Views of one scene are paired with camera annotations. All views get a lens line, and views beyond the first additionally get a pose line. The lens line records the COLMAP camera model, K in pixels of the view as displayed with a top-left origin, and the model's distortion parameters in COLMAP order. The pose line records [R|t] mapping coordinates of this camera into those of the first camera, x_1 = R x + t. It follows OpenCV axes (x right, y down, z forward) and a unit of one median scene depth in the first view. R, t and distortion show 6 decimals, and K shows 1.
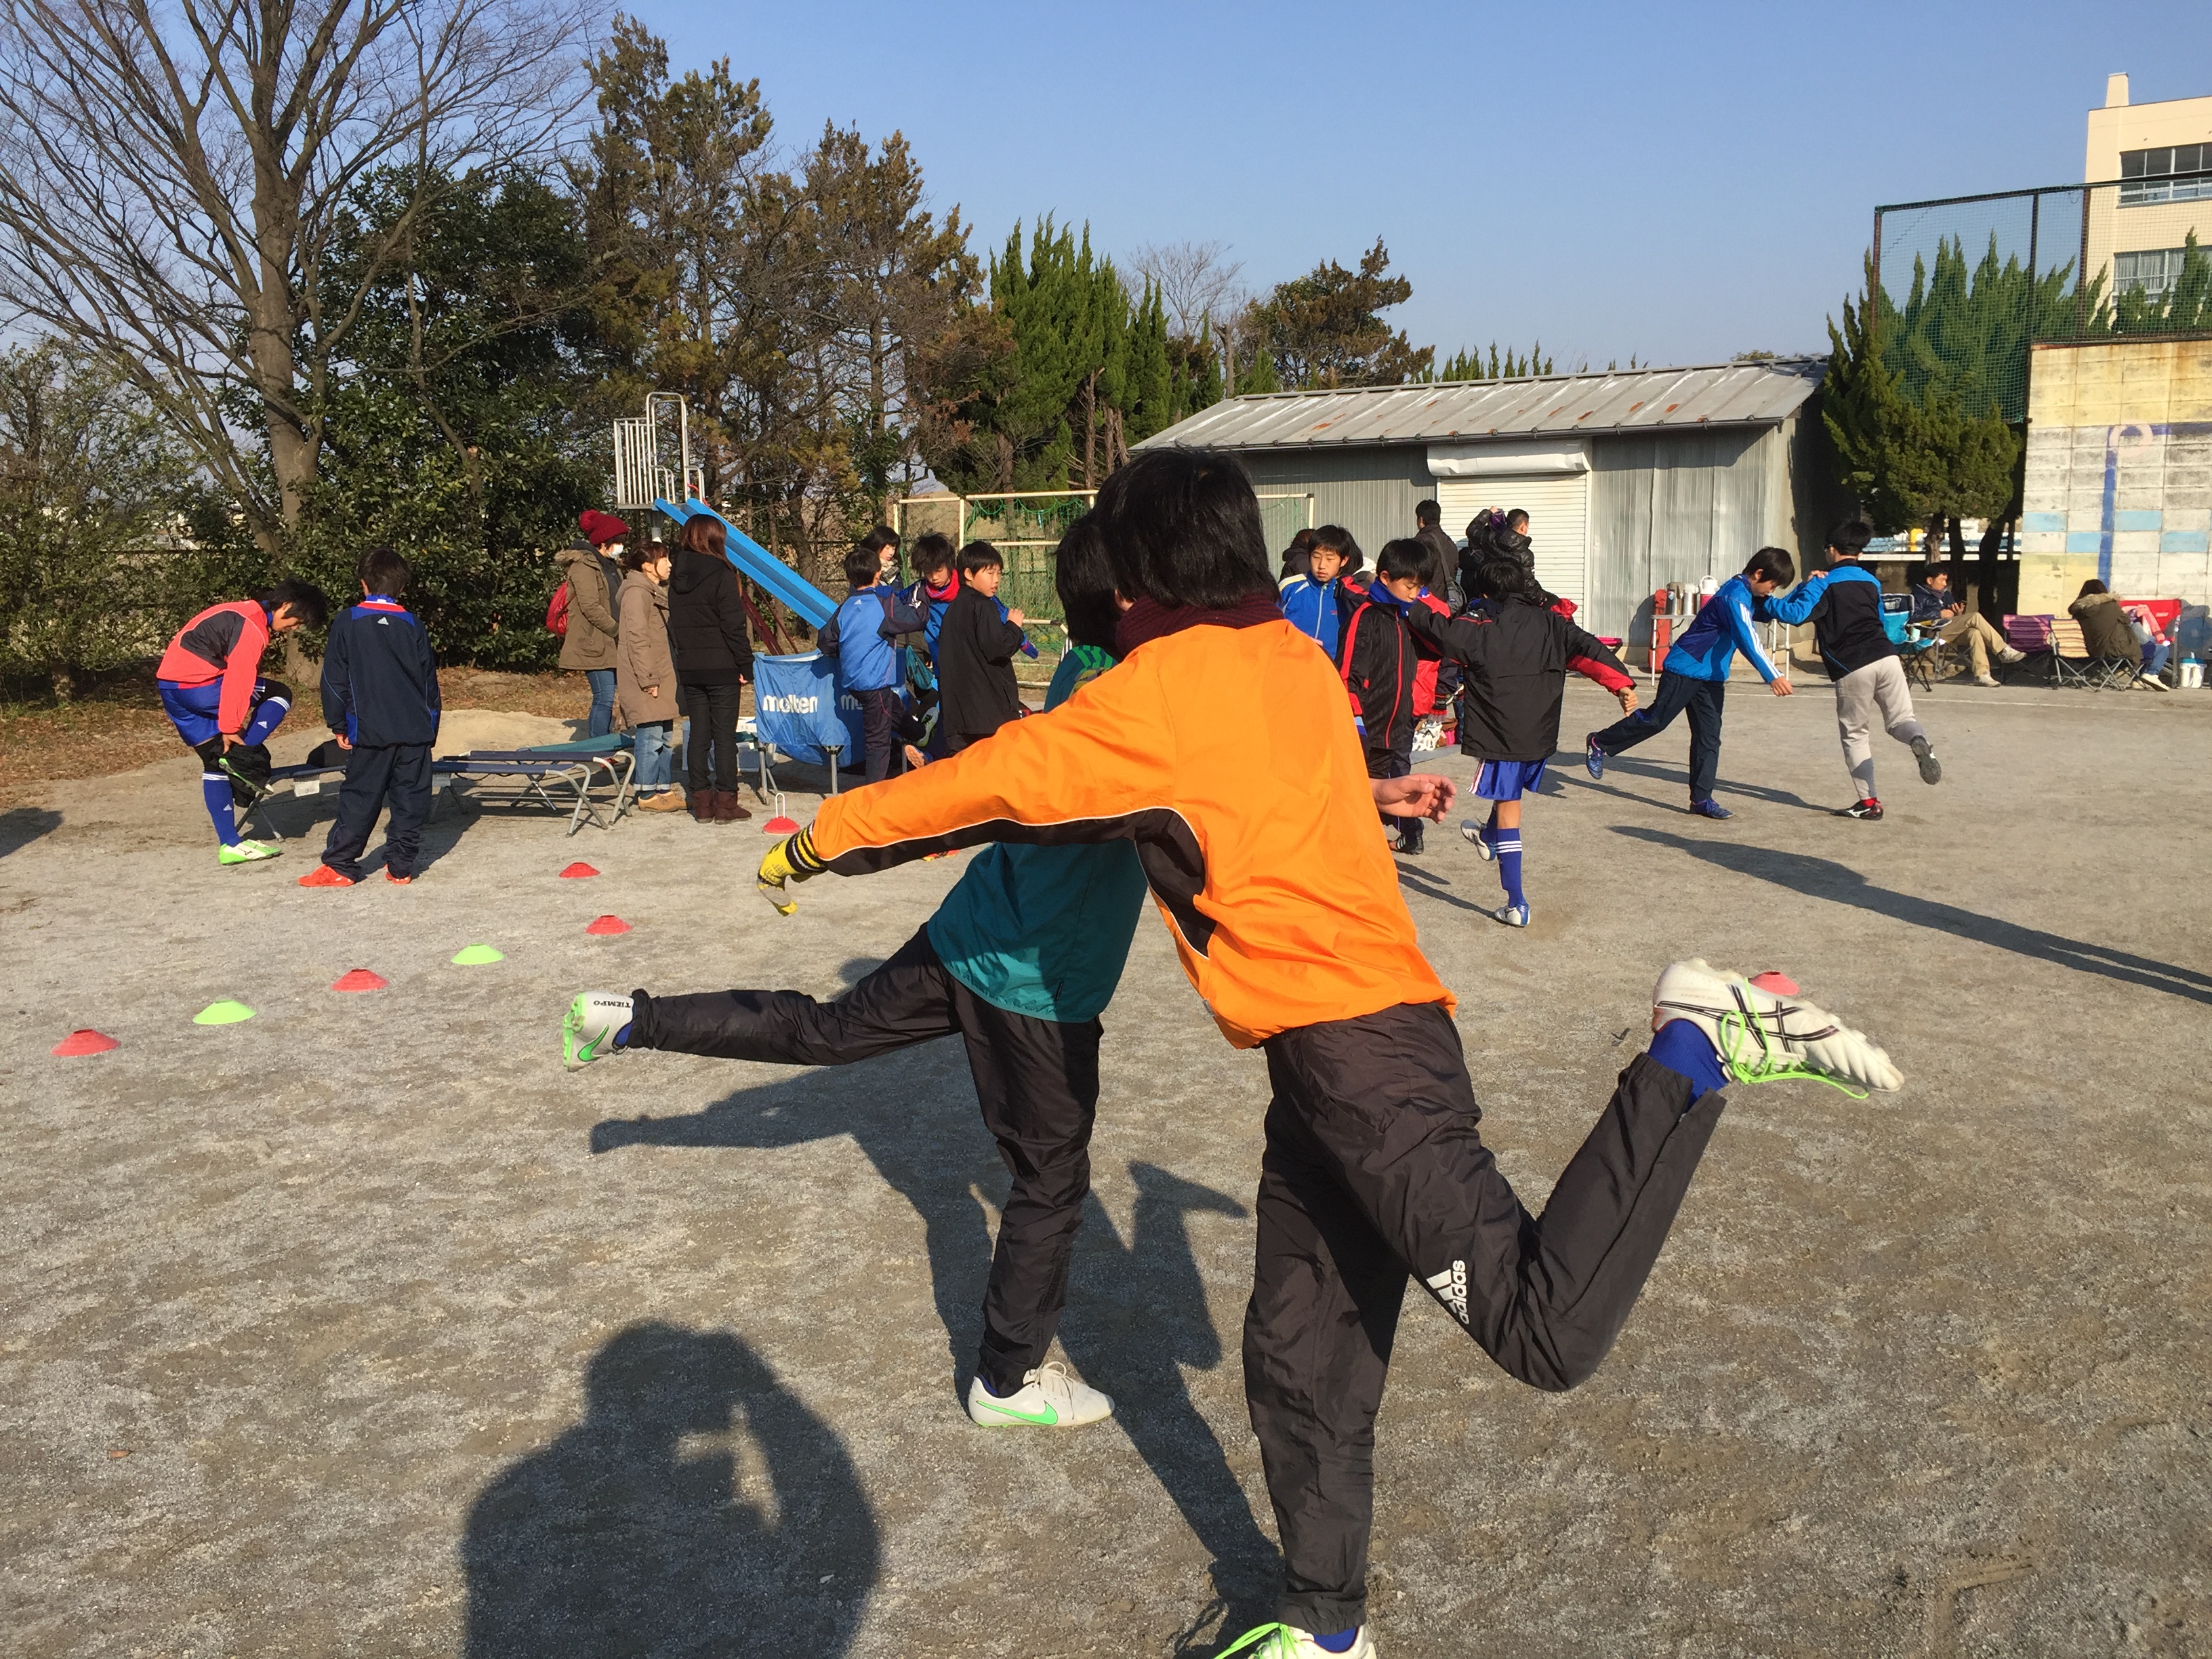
lens RADIAL K [[1855.6, 0, 1123.2], [0, 1855.6, 820.9], [0, 0, 1]] dist [0.083753, -0.098934]
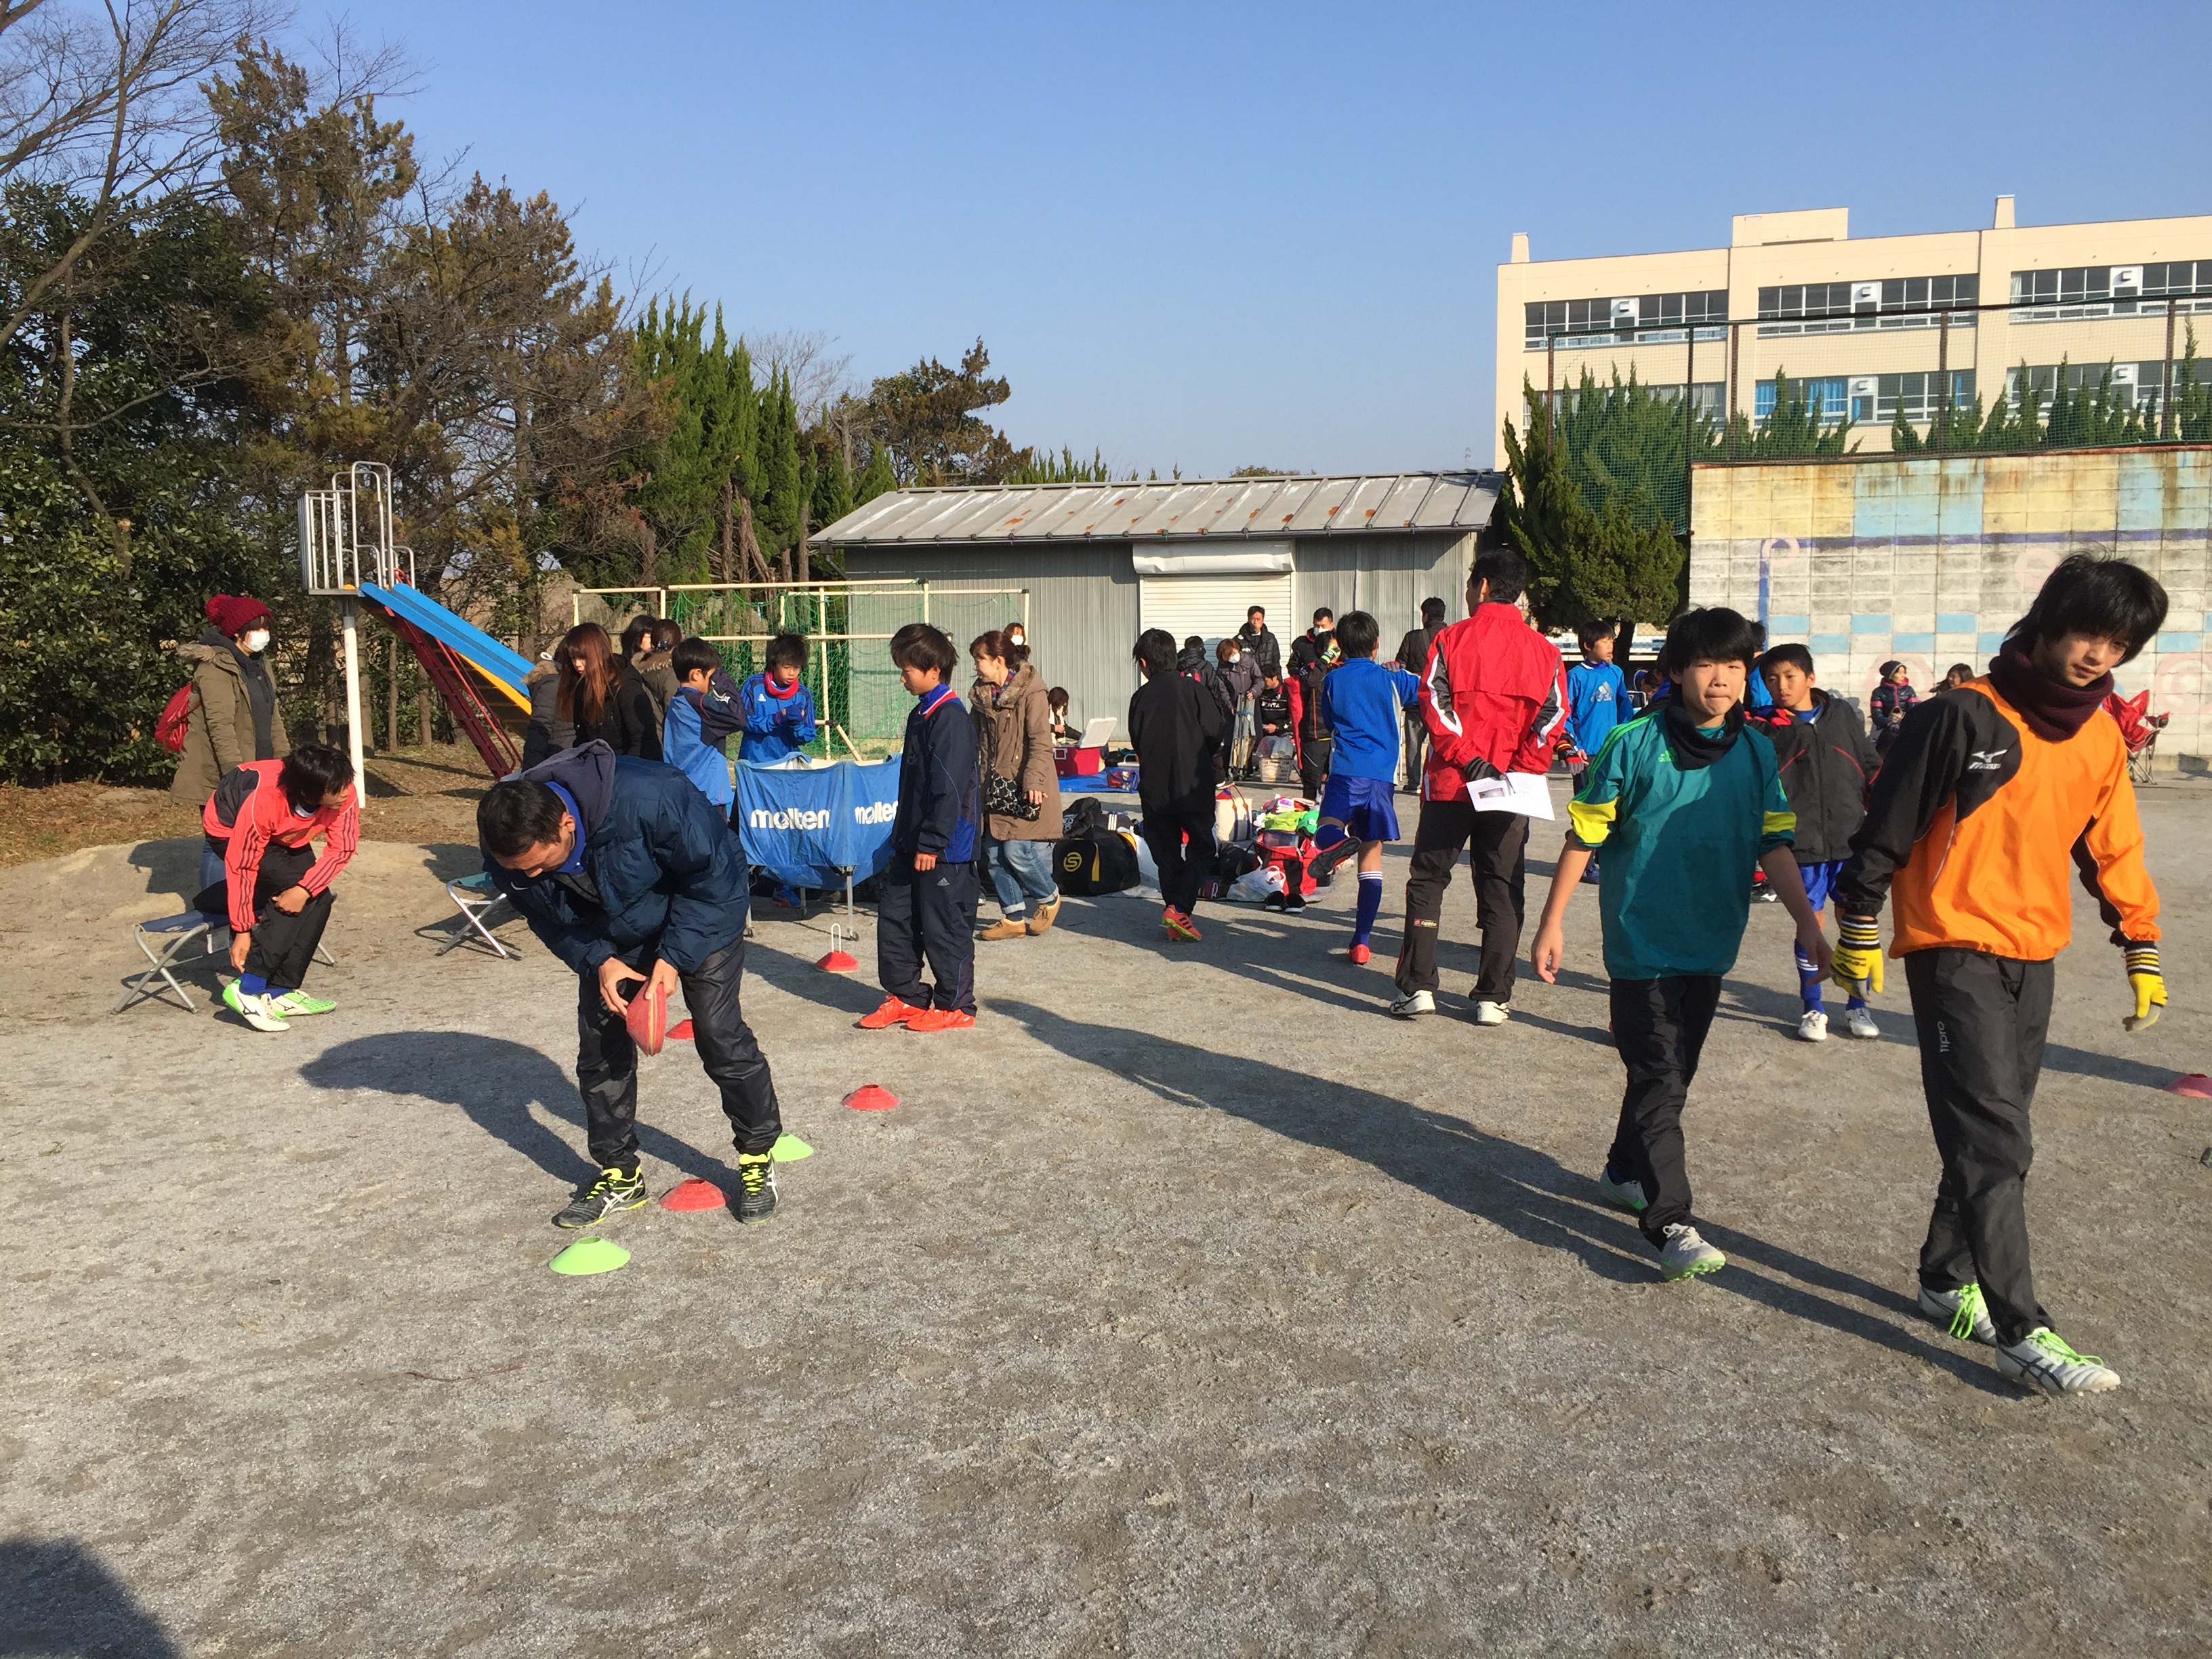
lens RADIAL K [[1855.6, 0, 1116.8], [0, 1855.6, 827.8], [0, 0, 1]] dist [0.083753, -0.098934]
pose [[0.957599, -0.024144, 0.287090, -0.141405], [0.038169, 0.998330, -0.043355, -0.007718], [-0.285564, 0.052474, 0.956922, 0.065501]]
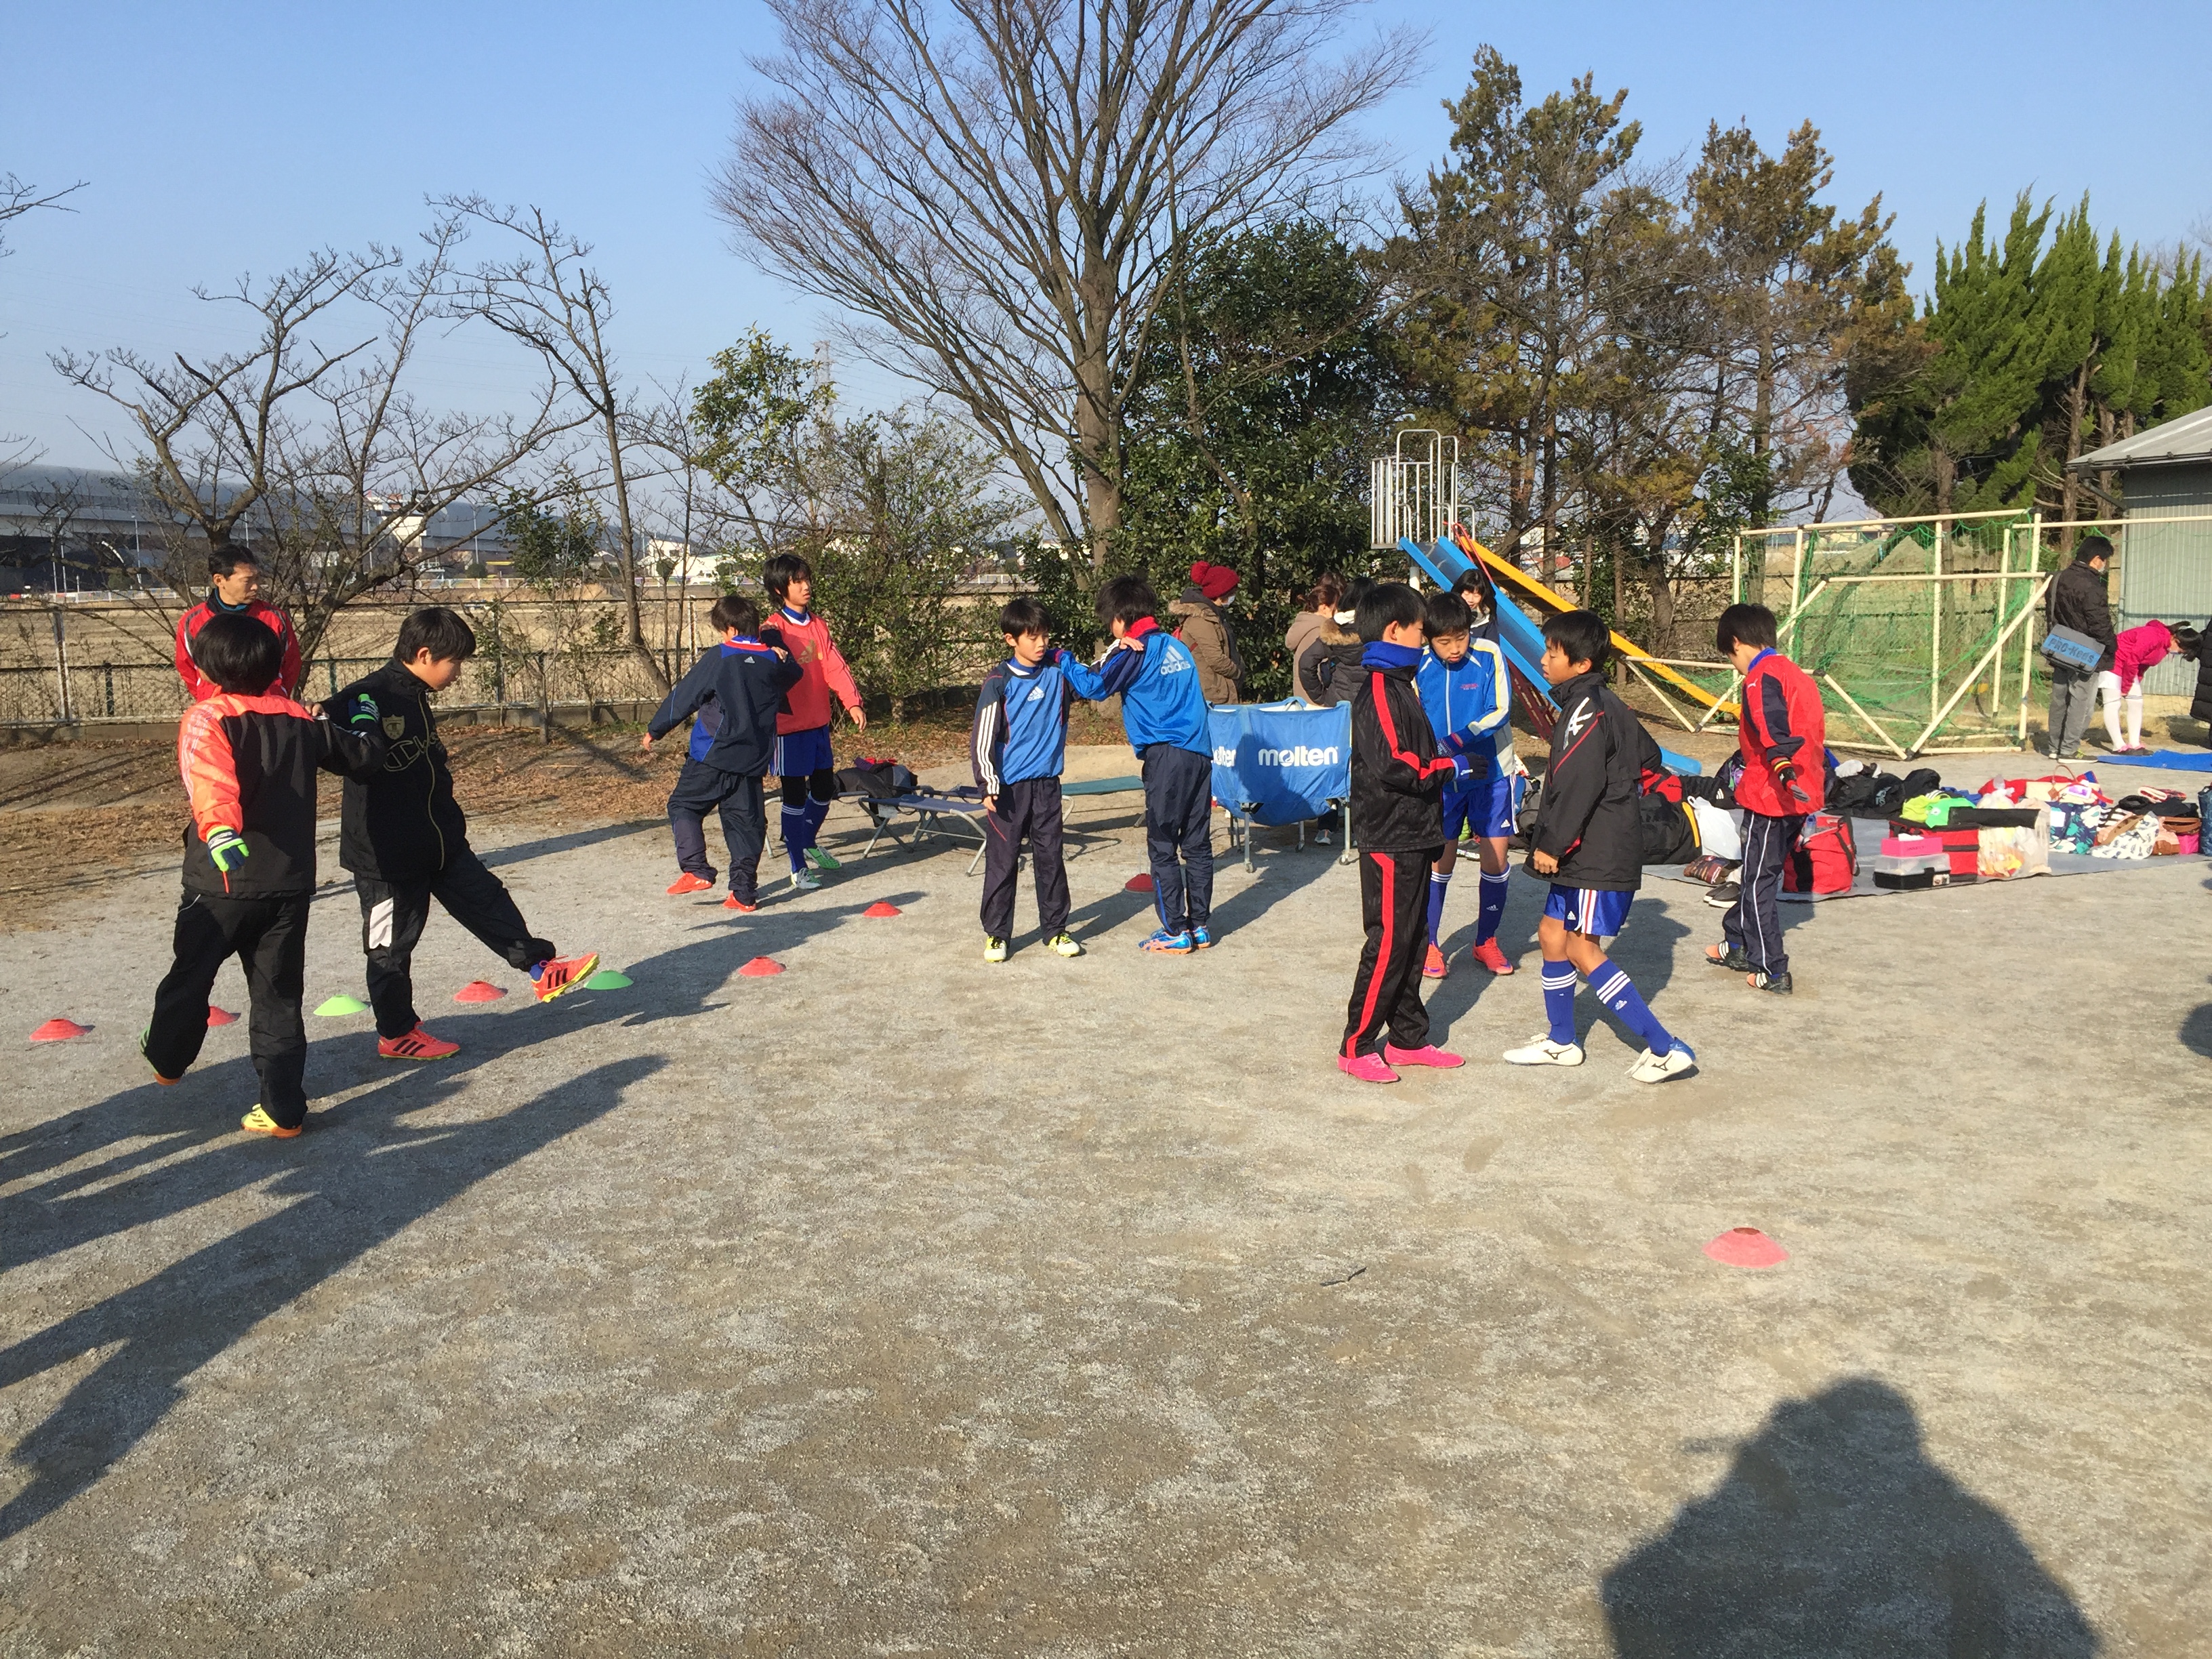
lens RADIAL K [[1855.6, 0, 1104.1], [0, 1855.6, 828.8], [0, 0, 1]] dist [0.083753, -0.098934]
pose [[0.817548, 0.075649, -0.570870, 0.165473], [-0.083331, 0.996441, 0.012706, -0.016253], [0.569800, 0.037183, 0.820942, 0.094291]]
